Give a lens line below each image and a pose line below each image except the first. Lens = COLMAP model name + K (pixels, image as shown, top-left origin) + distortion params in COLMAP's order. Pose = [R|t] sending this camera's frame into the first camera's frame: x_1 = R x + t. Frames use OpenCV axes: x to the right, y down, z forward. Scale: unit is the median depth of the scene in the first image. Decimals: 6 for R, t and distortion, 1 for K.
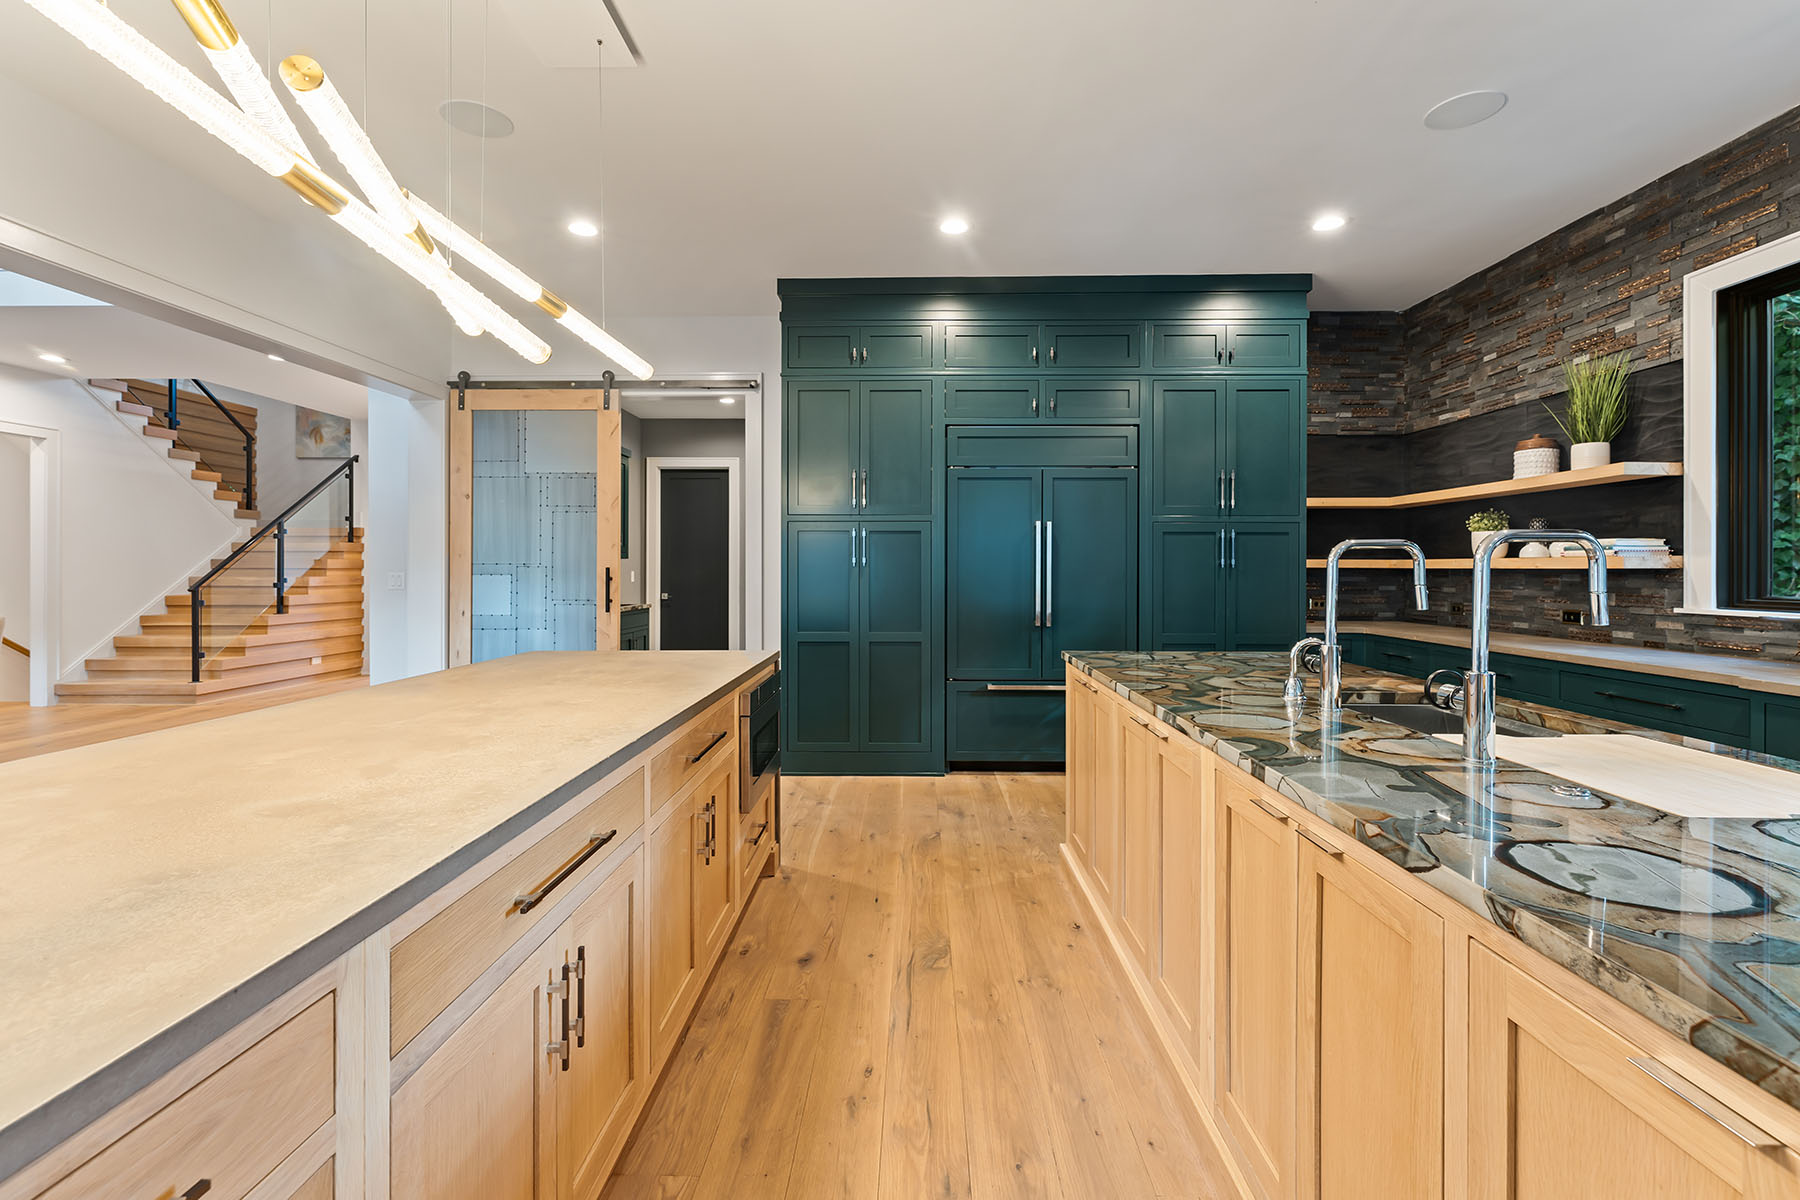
lens RADIAL K [[767.5, 0, 898.5], [0, 767.5, 570.4], [0, 0, 1]] dist [0.000190, -0.001195]
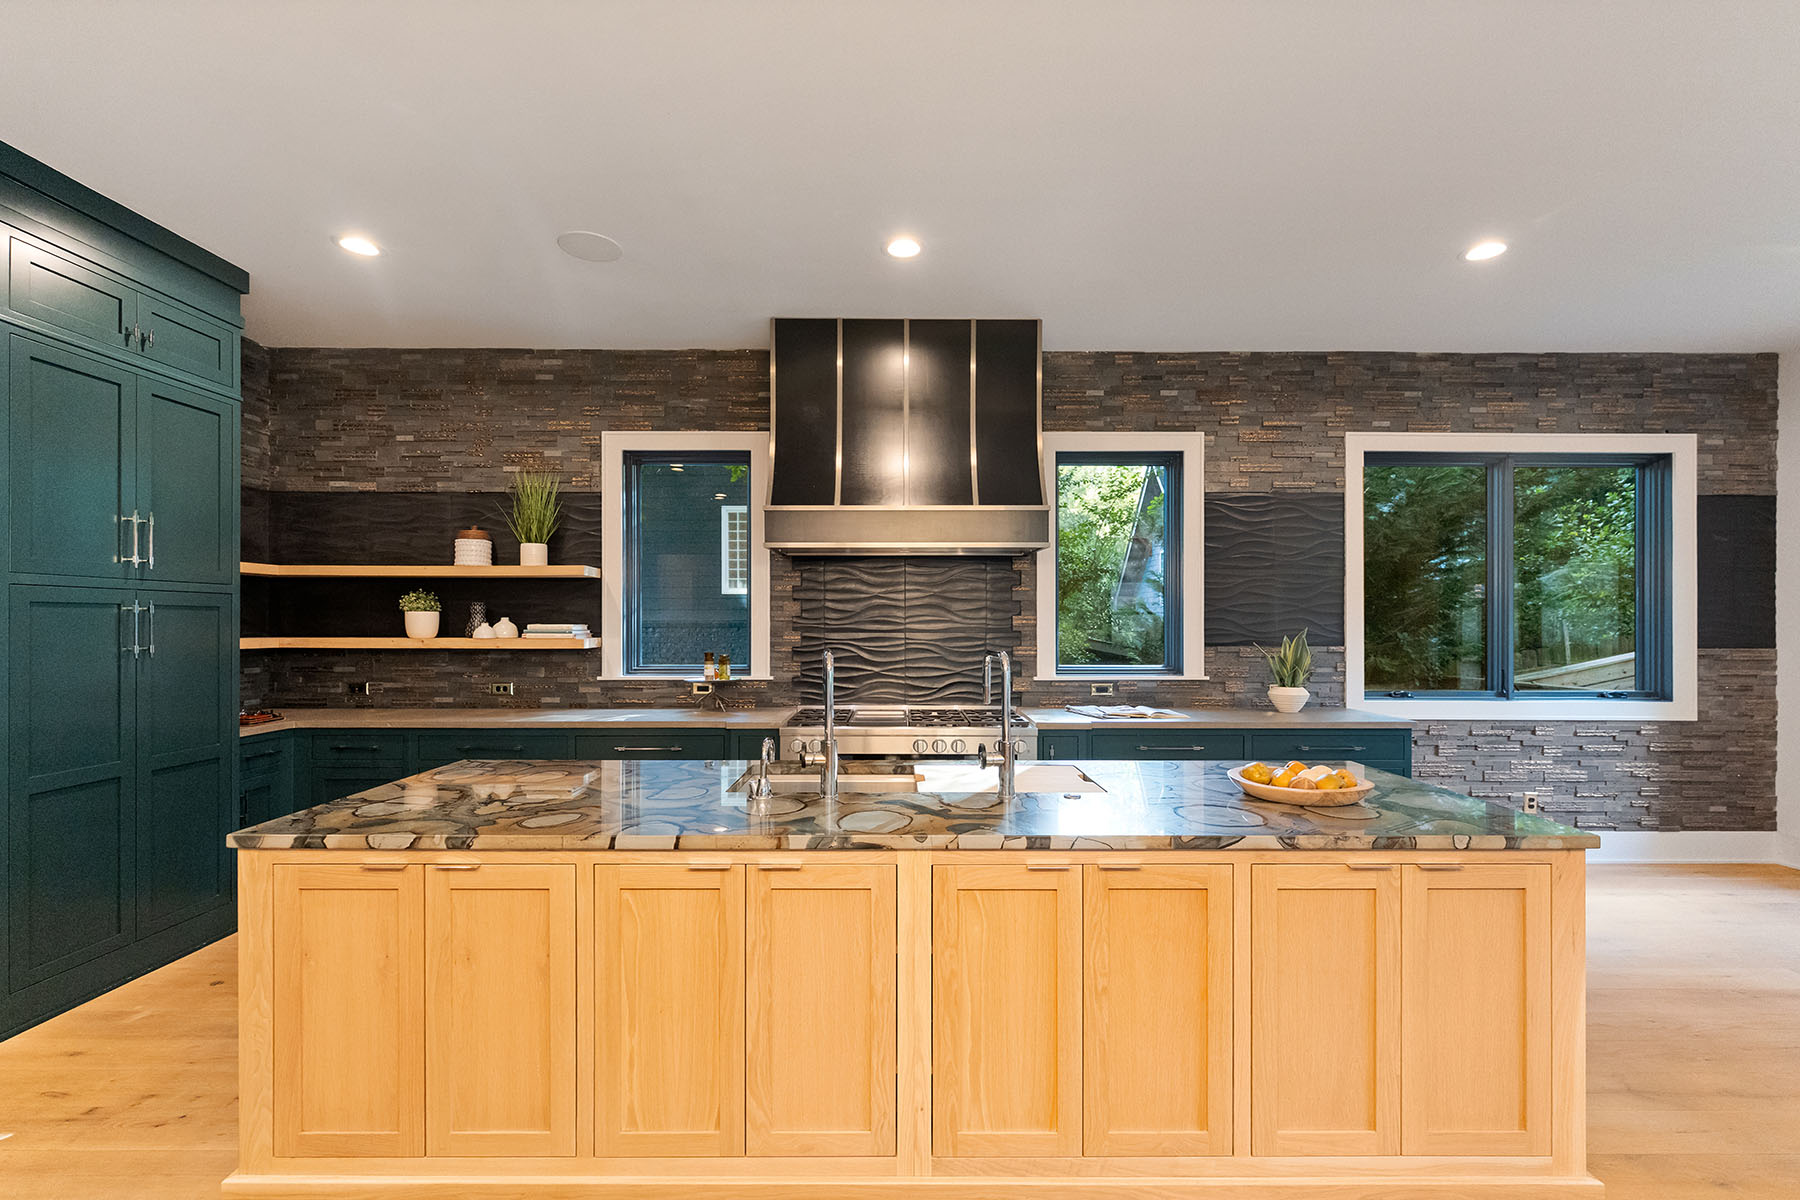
lens RADIAL K [[767.5, 0, 898.3], [0, 767.5, 618.6], [0, 0, 1]] dist [0.000190, -0.001195]
pose [[-0.014424, 0.004526, 0.999886, -0.211429], [0.003719, 0.999983, -0.004473, -0.028104], [-0.999889, 0.003655, -0.014441, 0.309648]]
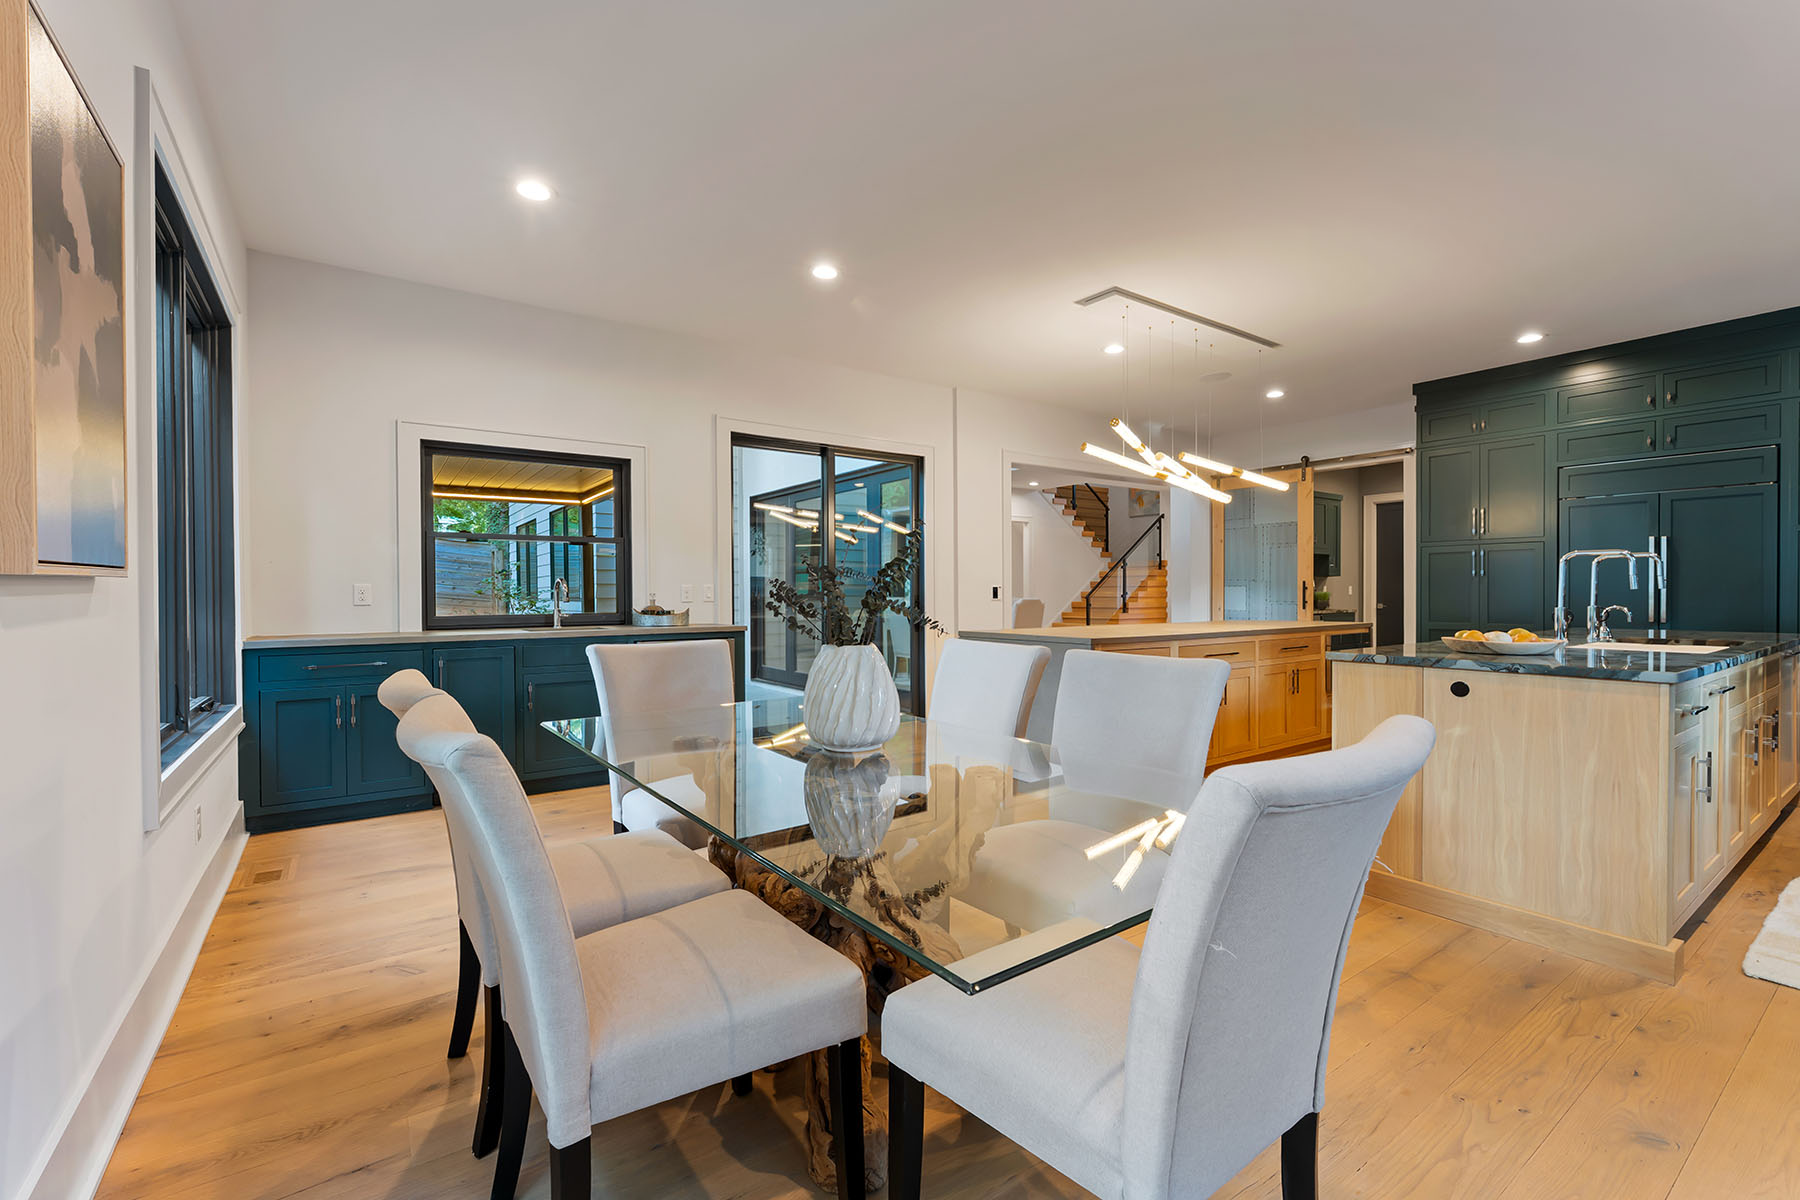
lens RADIAL K [[767.5, 0, 890.8], [0, 767.5, 597.5], [0, 0, 1]] dist [0.000190, -0.001195]
pose [[0.581450, 0.000858, -0.813582, 0.410374], [0.002899, 0.999991, 0.003126, 0.022847], [0.813577, -0.004176, 0.581442, -0.609818]]
